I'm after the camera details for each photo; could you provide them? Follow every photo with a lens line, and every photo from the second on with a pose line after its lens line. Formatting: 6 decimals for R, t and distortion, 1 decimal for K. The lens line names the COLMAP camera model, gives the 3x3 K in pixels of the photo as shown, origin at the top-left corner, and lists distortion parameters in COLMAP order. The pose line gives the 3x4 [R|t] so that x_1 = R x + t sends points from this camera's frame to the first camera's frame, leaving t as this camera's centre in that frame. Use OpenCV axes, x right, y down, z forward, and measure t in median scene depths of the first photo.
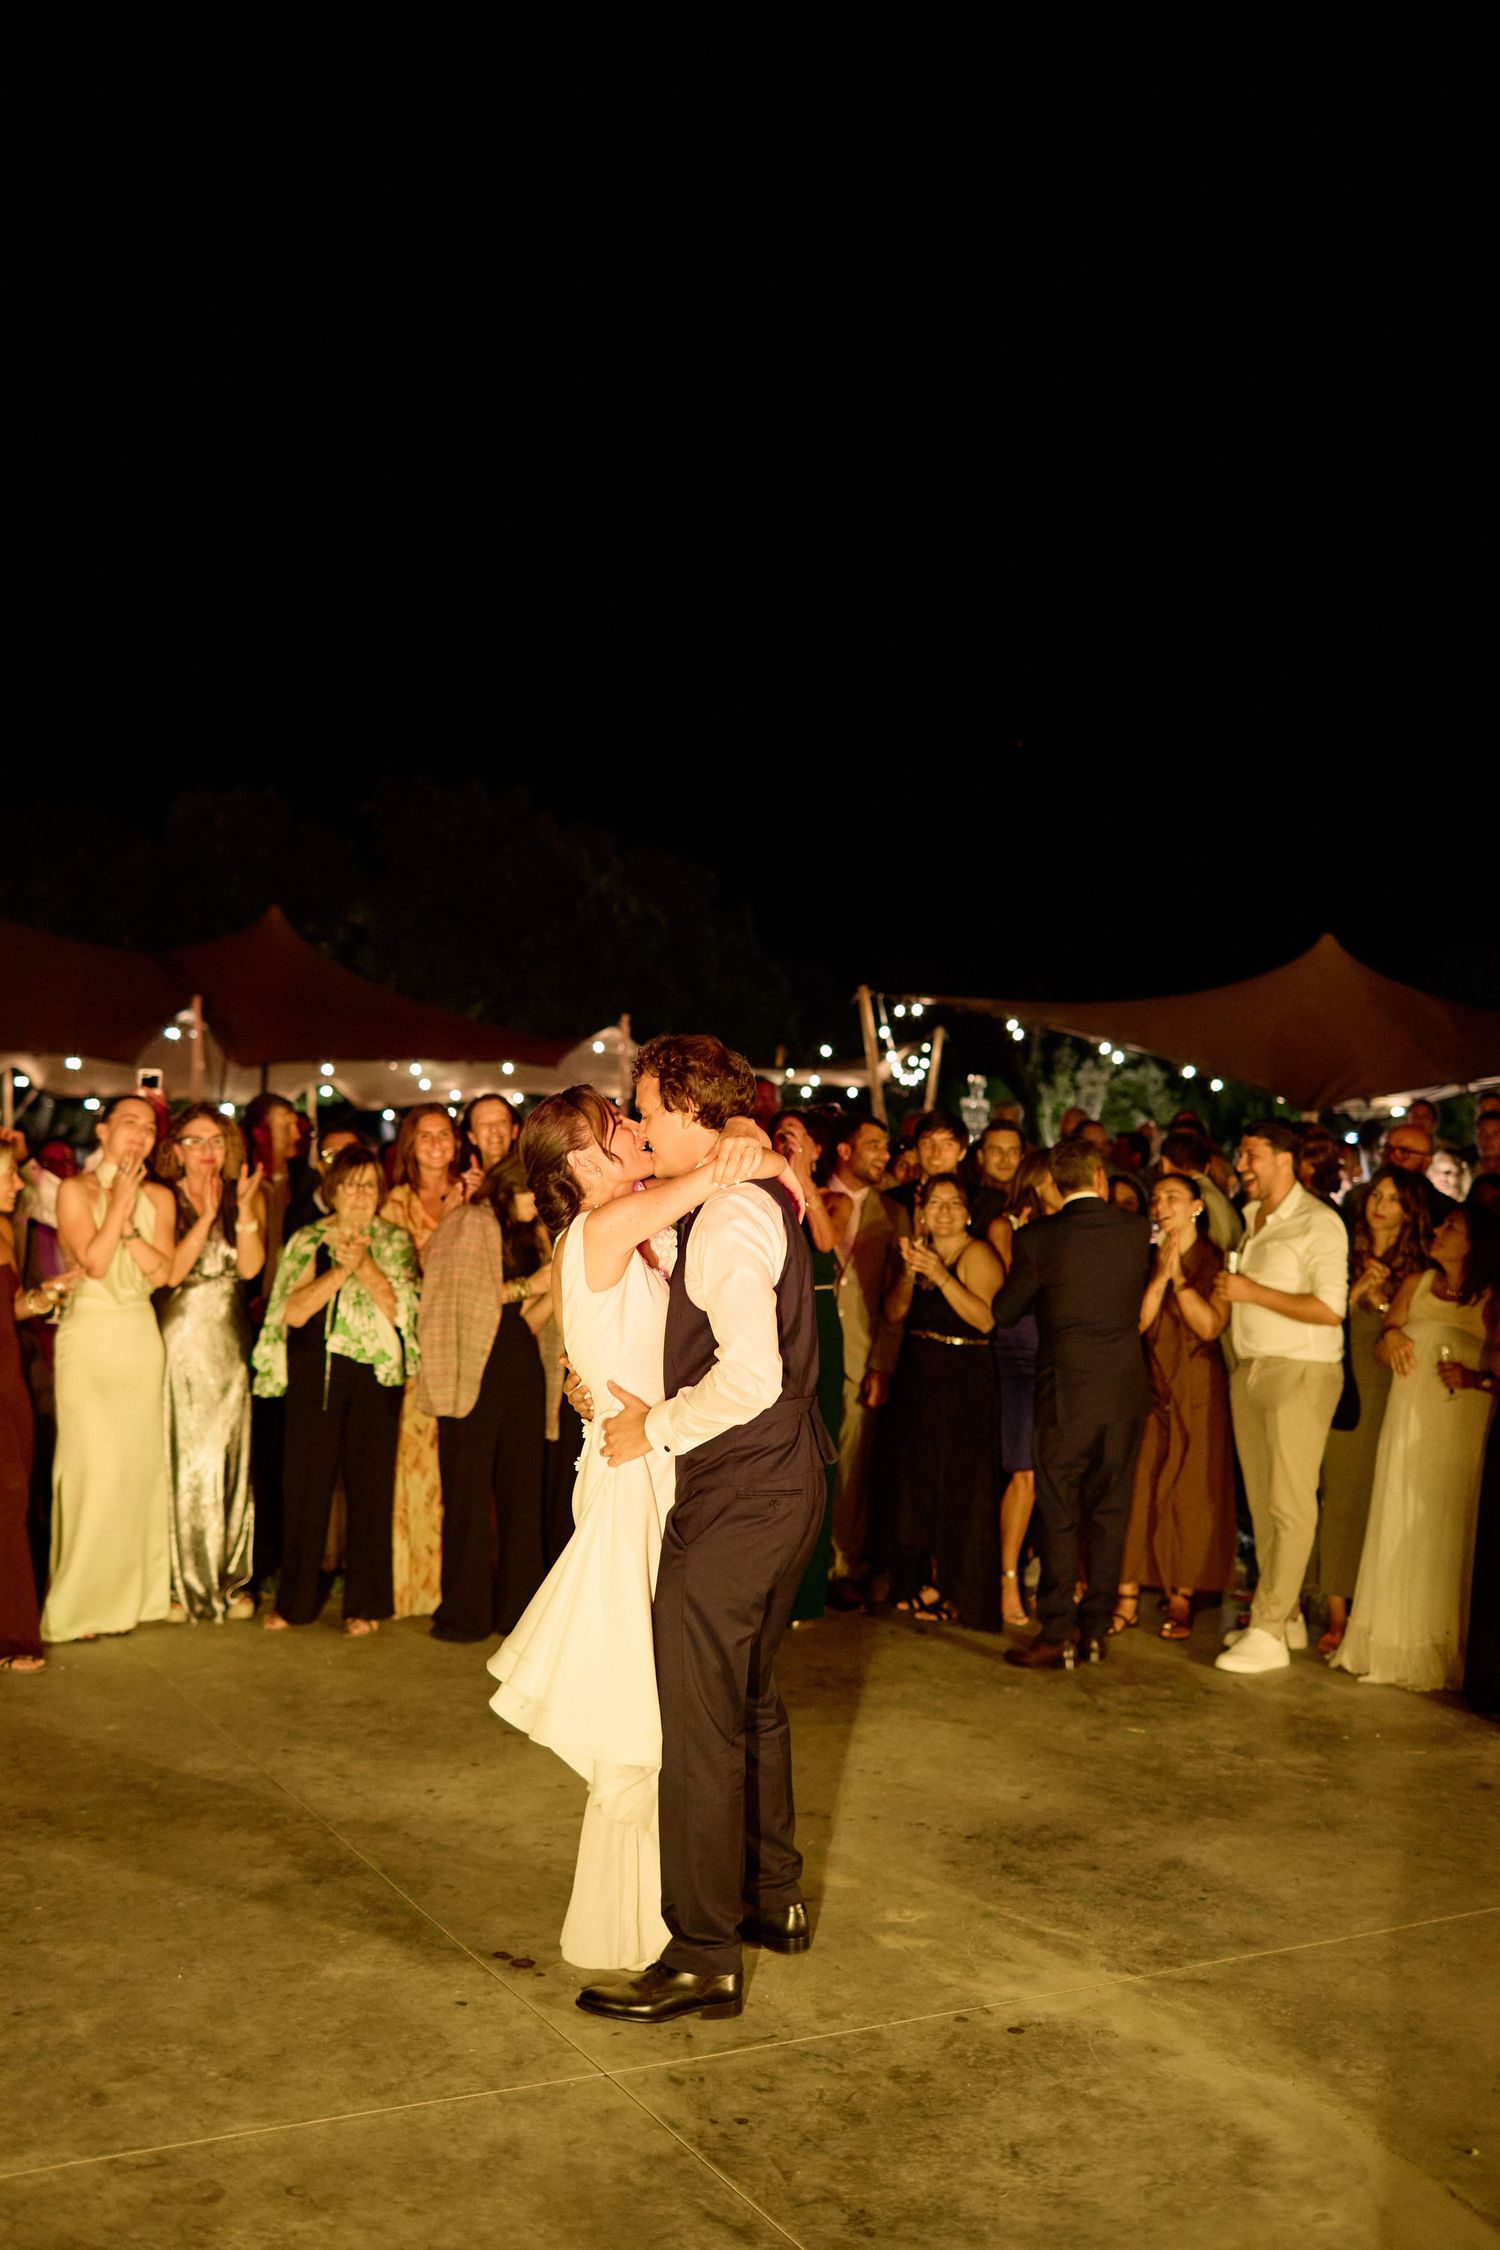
lens RADIAL K [[2292.6, 0, 696.6], [0, 2292.6, 1125.7], [0, 0, 1]] dist [-0.108762, 0.162445]
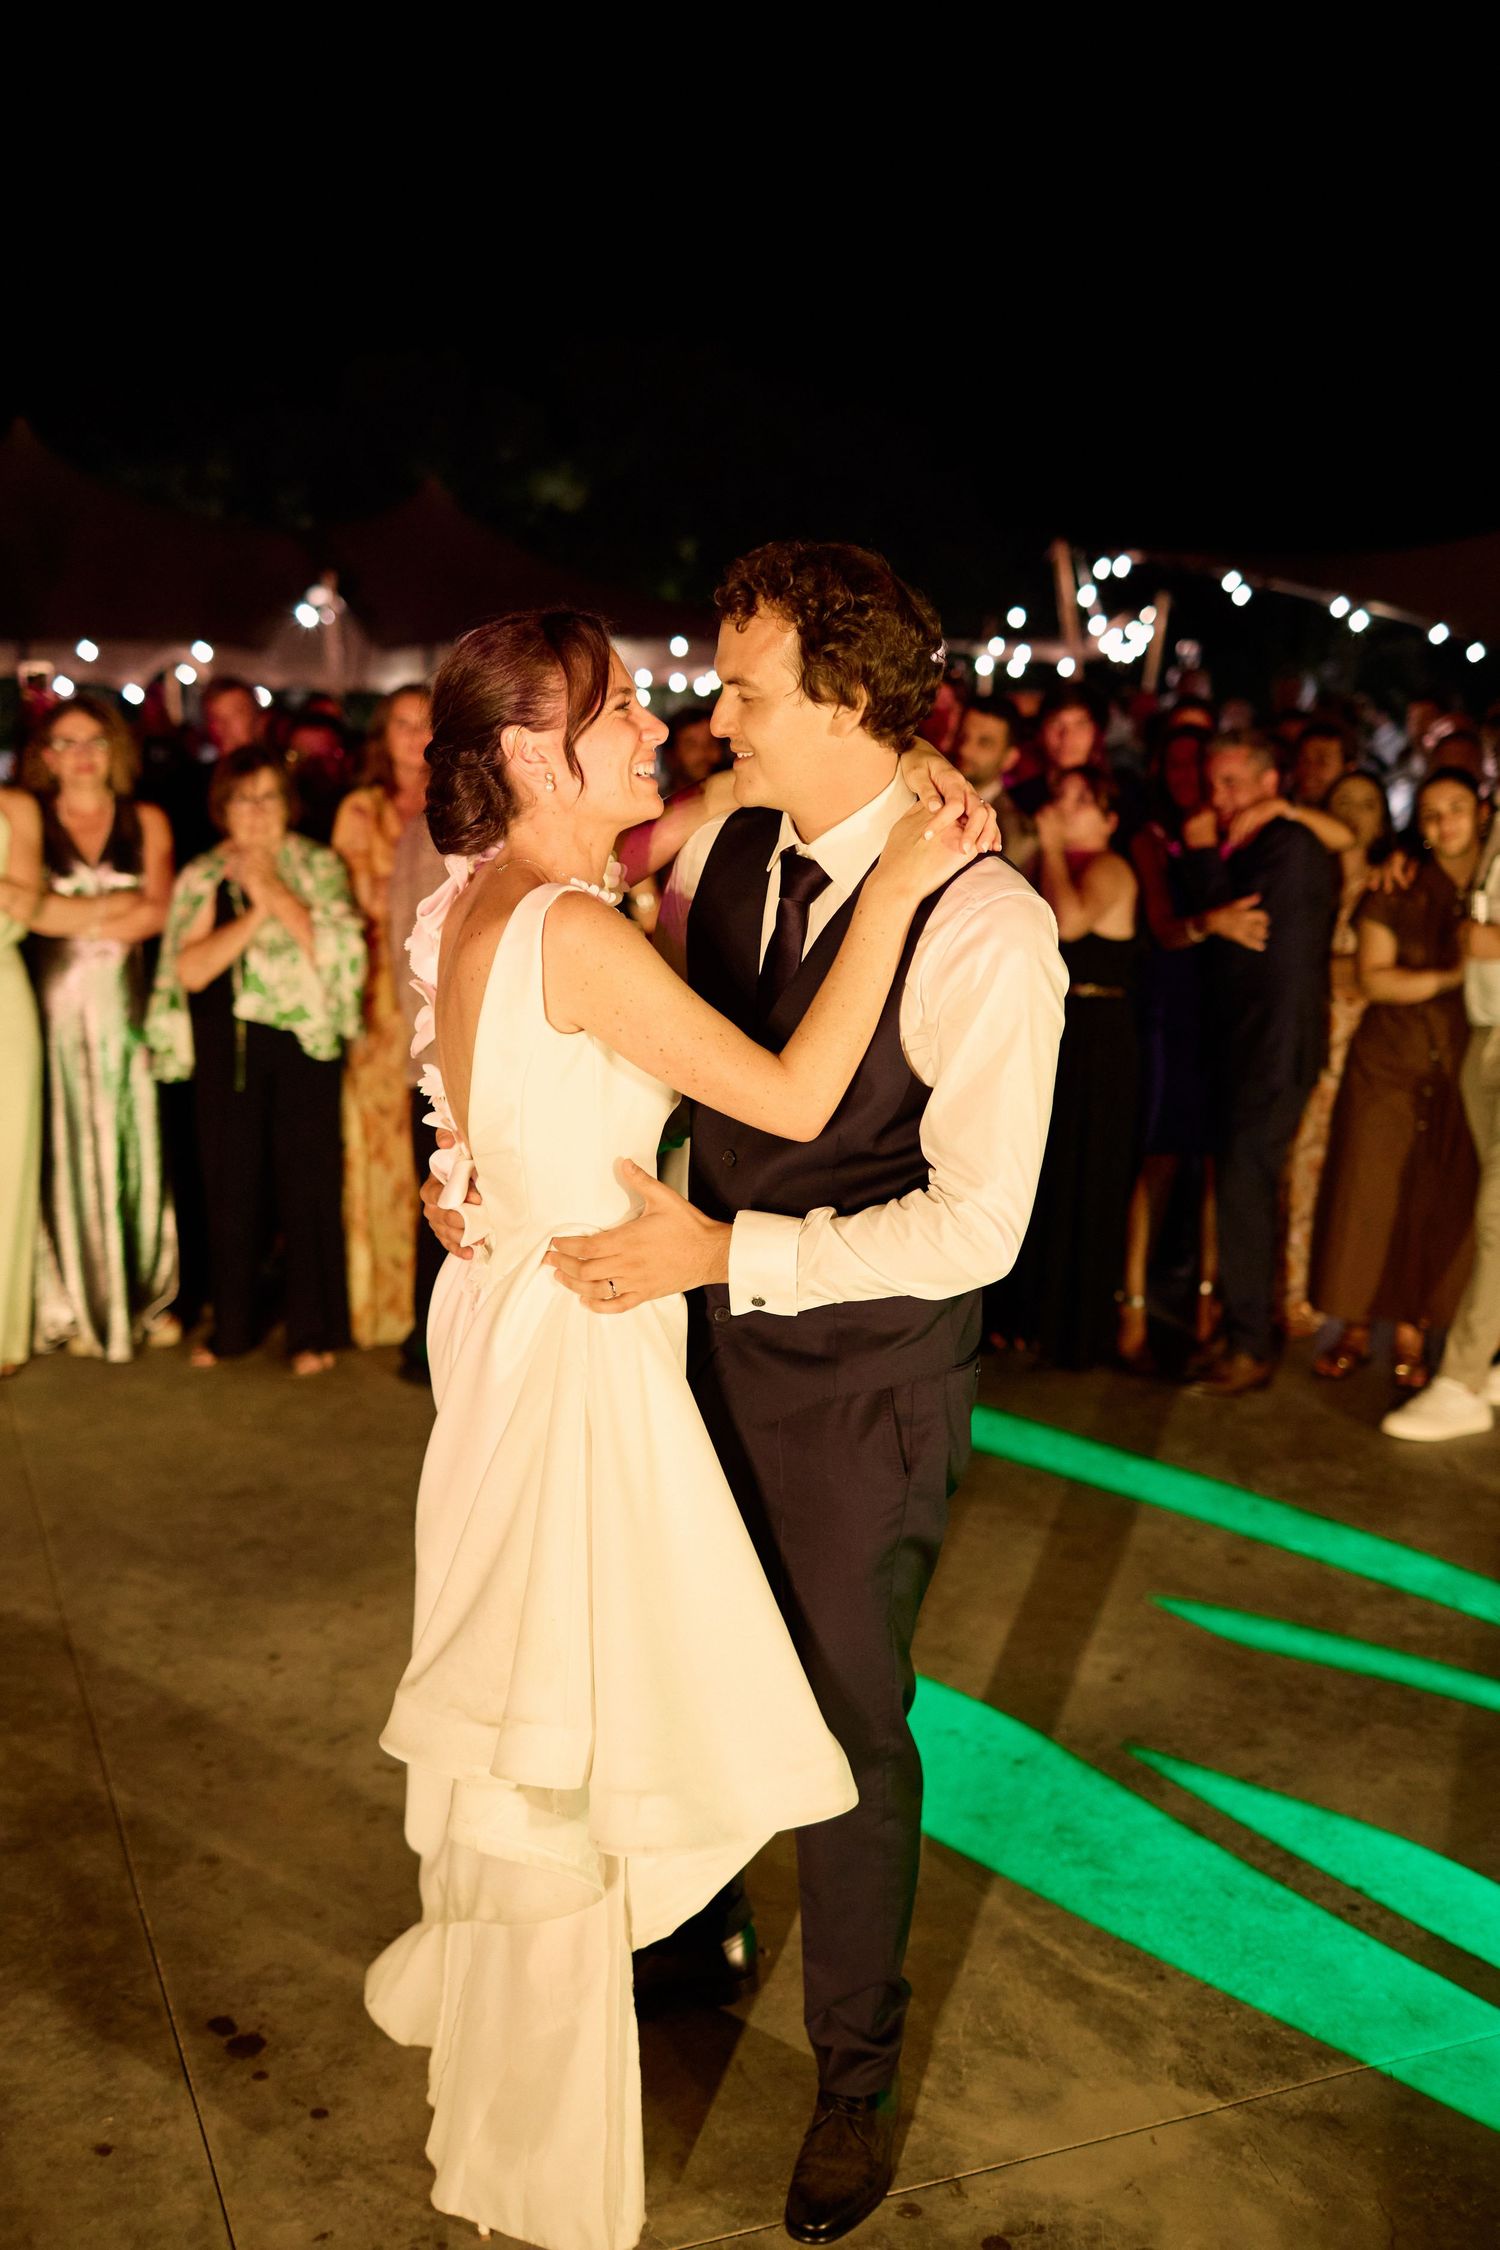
lens RADIAL K [[2046.5, 0, 750.0], [0, 2046.5, 1125.0], [0, 0, 1]] dist [-0.023208, -0.012425]
pose [[0.992609, 0.007817, -0.121103, 0.091836], [0.016477, 0.980001, 0.198310, 0.000150], [0.120231, -0.198839, 0.972629, 0.346669]]
